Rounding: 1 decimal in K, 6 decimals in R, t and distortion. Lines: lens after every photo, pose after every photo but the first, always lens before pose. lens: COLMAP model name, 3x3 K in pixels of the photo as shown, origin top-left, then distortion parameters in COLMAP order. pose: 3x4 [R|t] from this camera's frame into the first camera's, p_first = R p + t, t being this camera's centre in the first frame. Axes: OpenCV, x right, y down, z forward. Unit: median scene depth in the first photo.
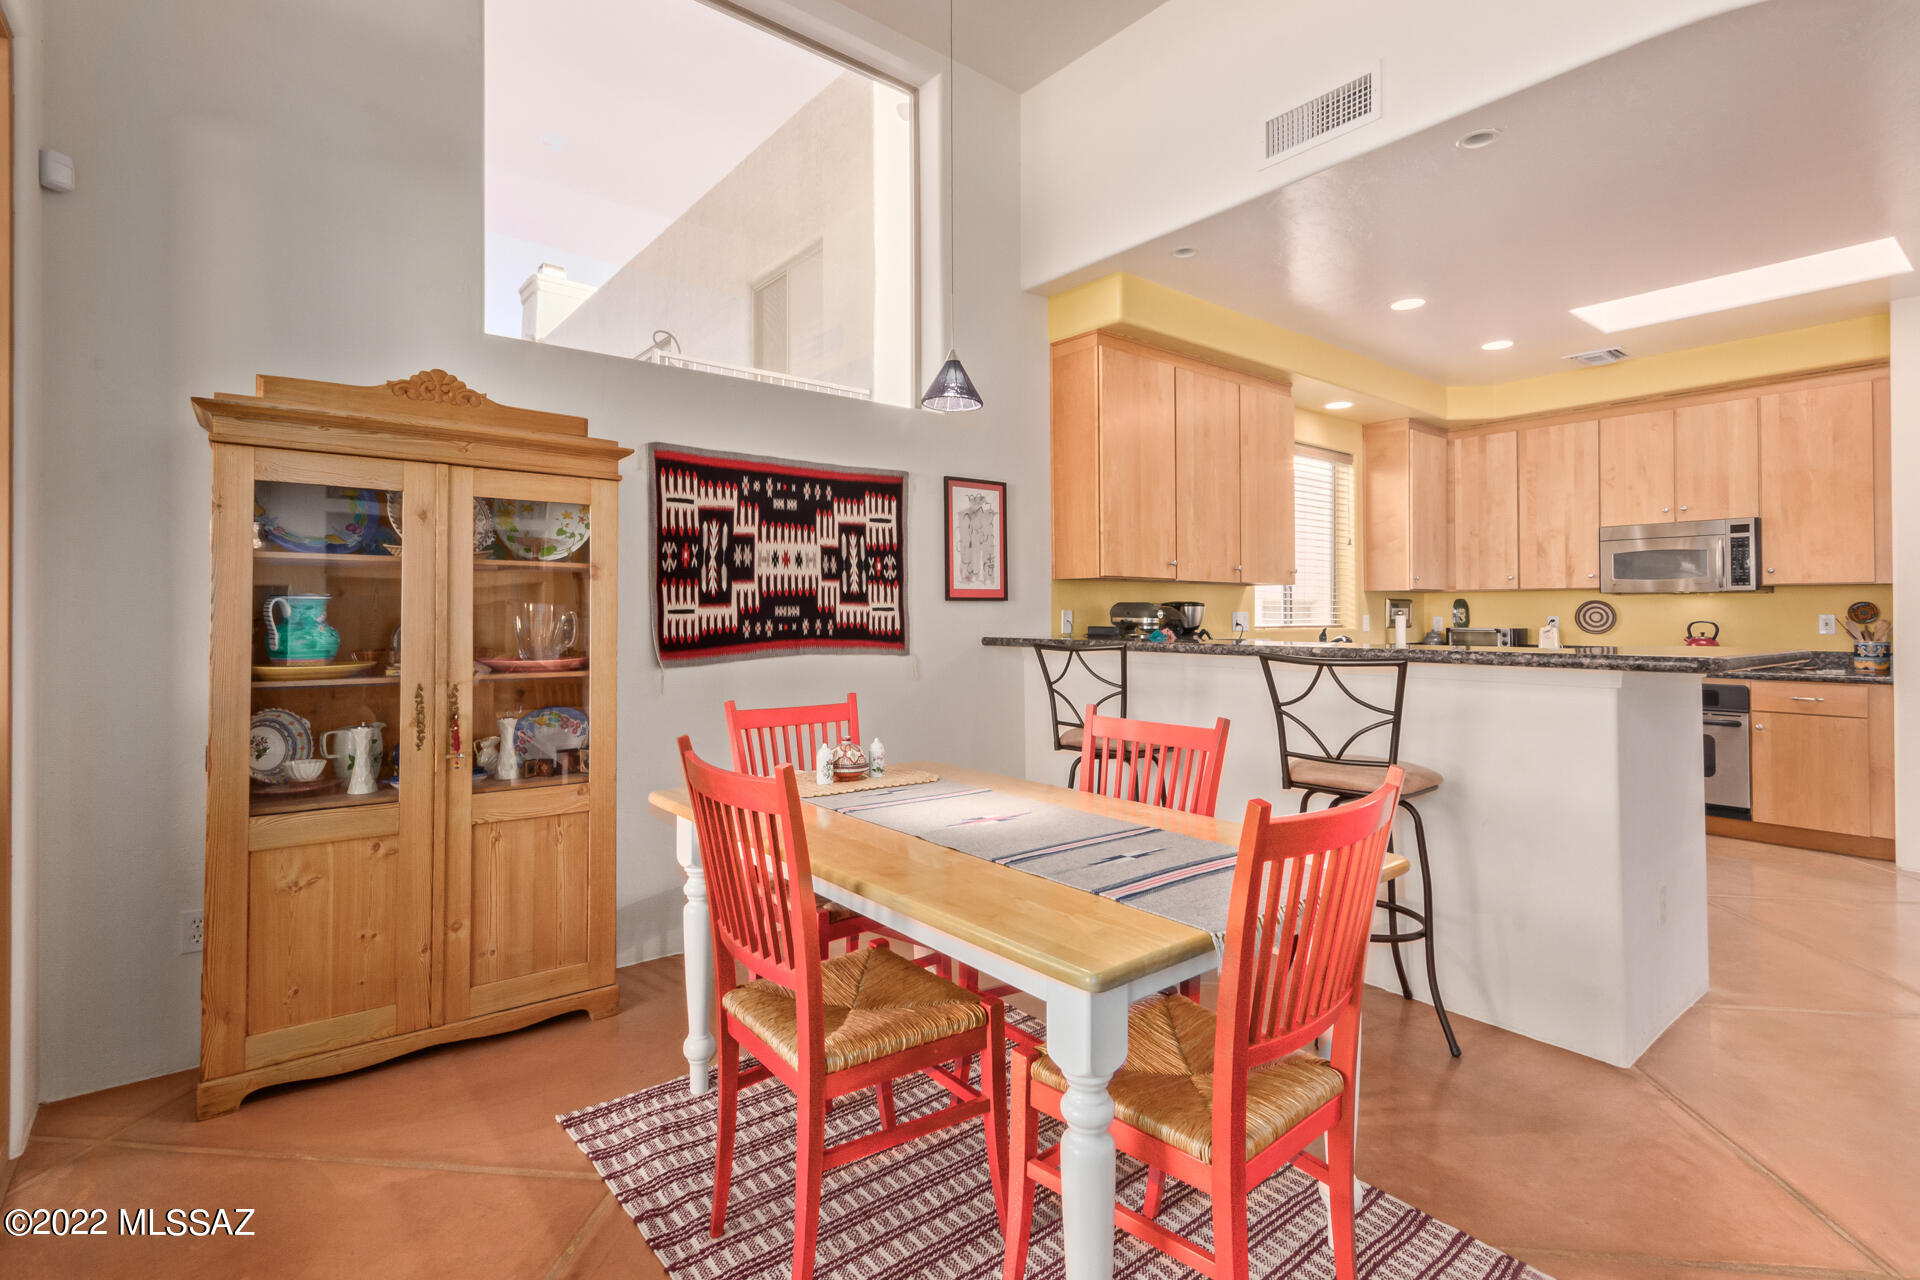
lens RADIAL K [[922.9, 0, 953.4], [0, 922.9, 621.5], [0, 0, 1]] dist [0.005658, 0.006236]
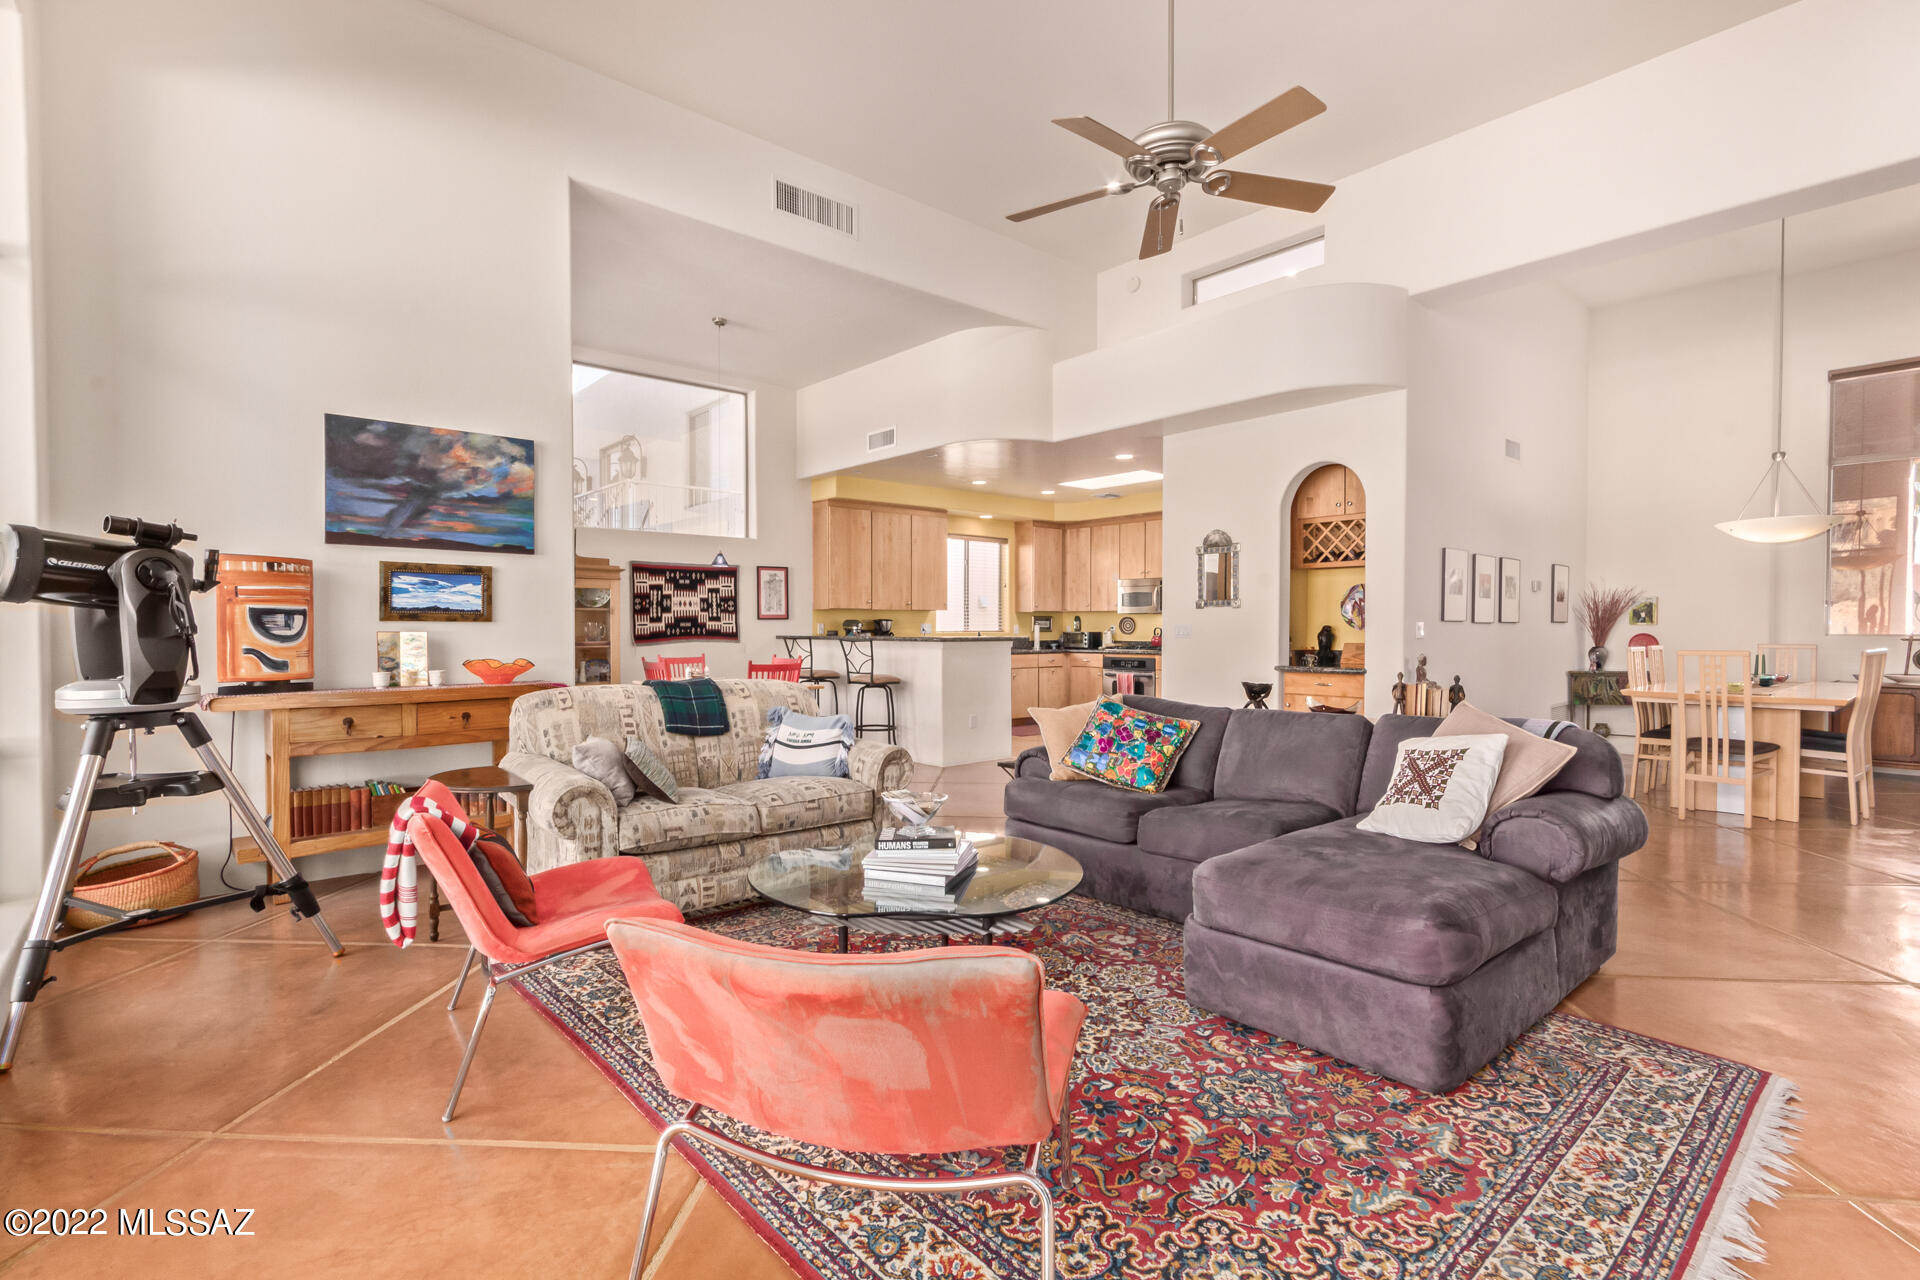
lens RADIAL K [[922.9, 0, 964.3], [0, 922.9, 649.3], [0, 0, 1]] dist [0.005658, 0.006236]
pose [[0.999557, -0.004272, 0.029447, 0.359560], [0.003657, 0.999775, 0.020884, 0.004901], [-0.029529, -0.020768, 0.999348, -1.096055]]
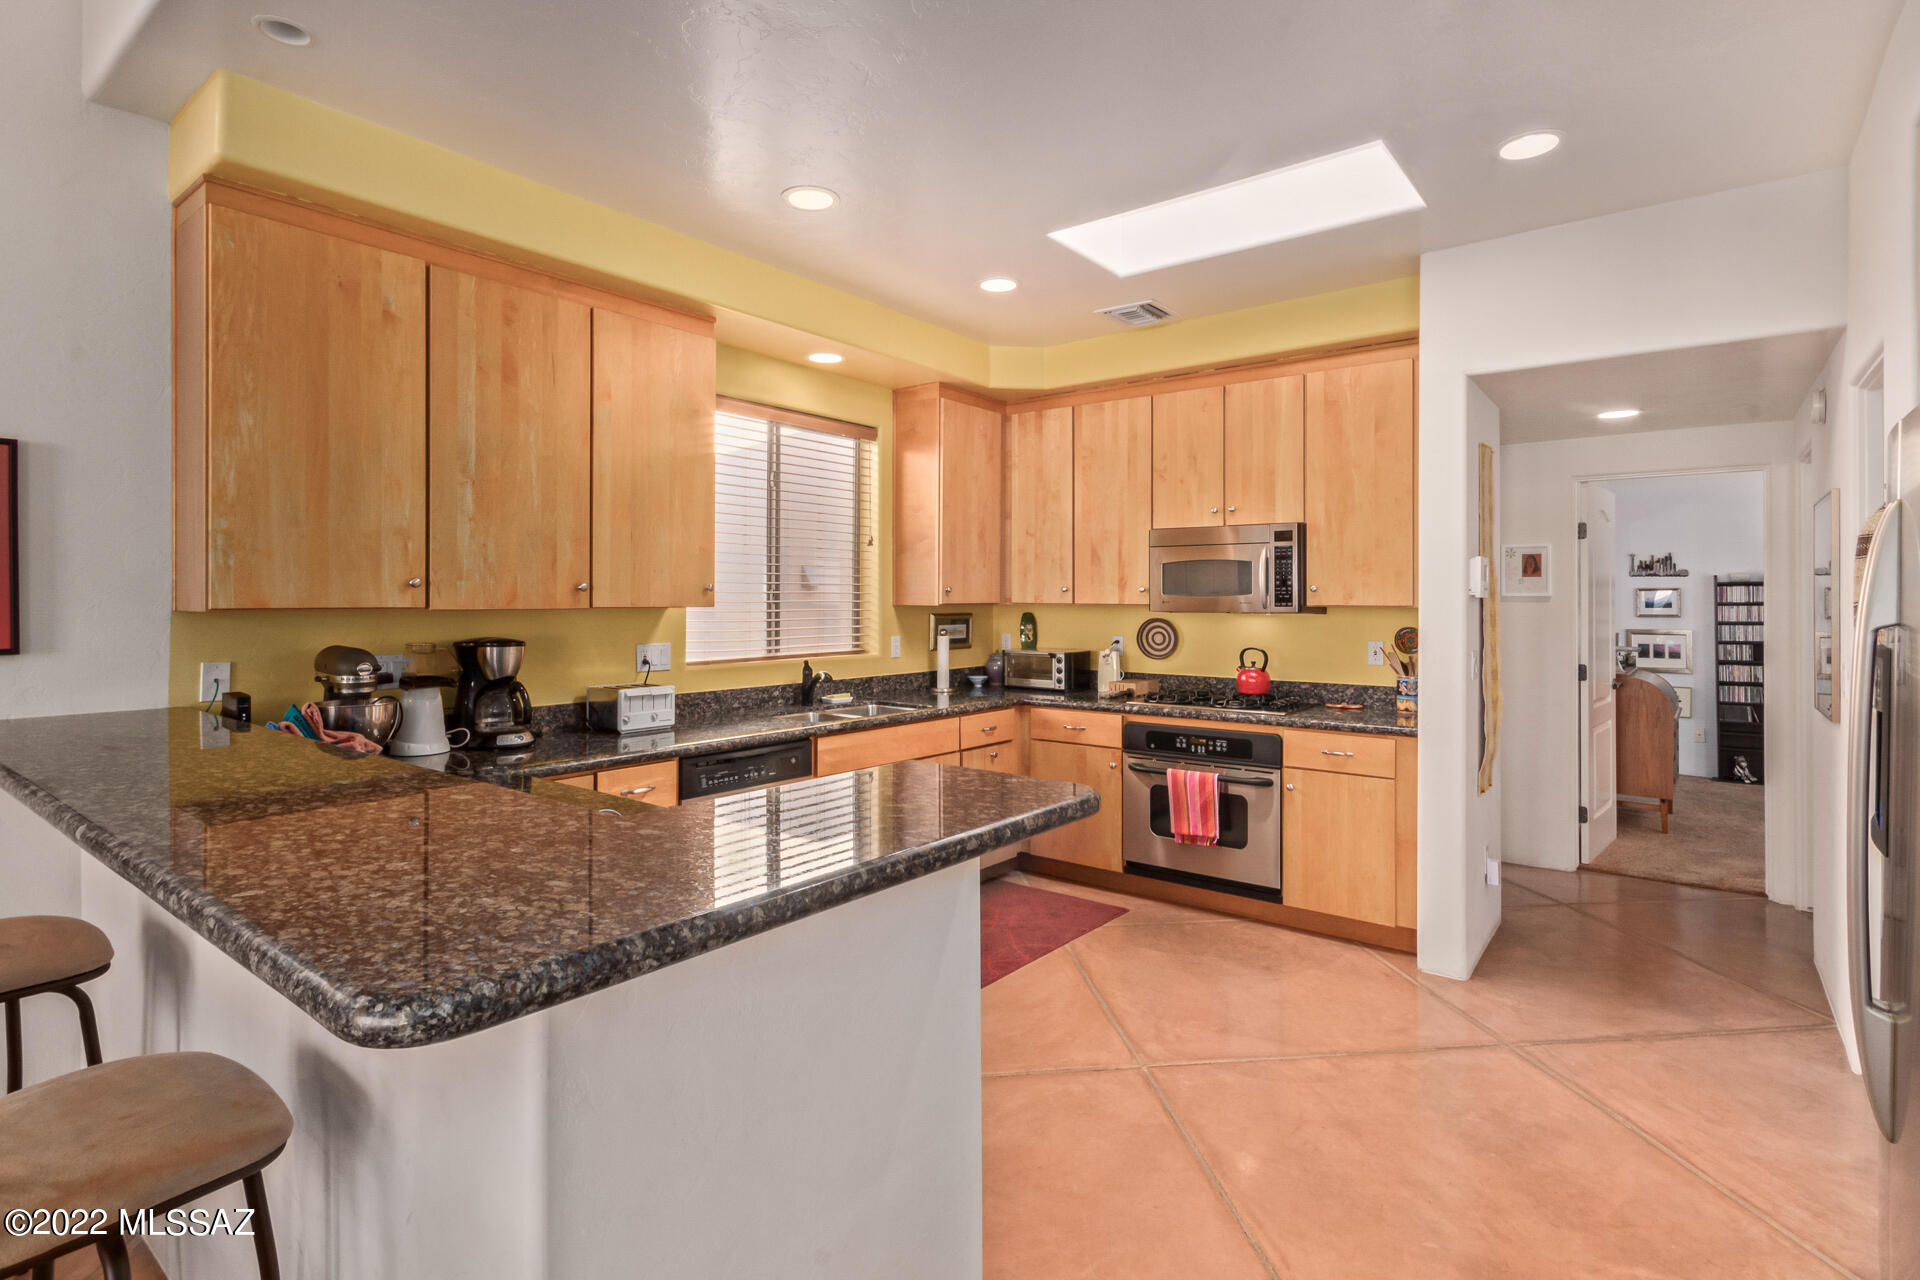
lens RADIAL K [[922.9, 0, 955.7], [0, 922.9, 622.8], [0, 0, 1]] dist [0.005658, 0.006236]
pose [[0.976661, -0.006280, 0.214696, 0.413290], [0.000921, 0.999686, 0.025051, -0.047150], [-0.214786, -0.024269, 0.976360, 0.288732]]
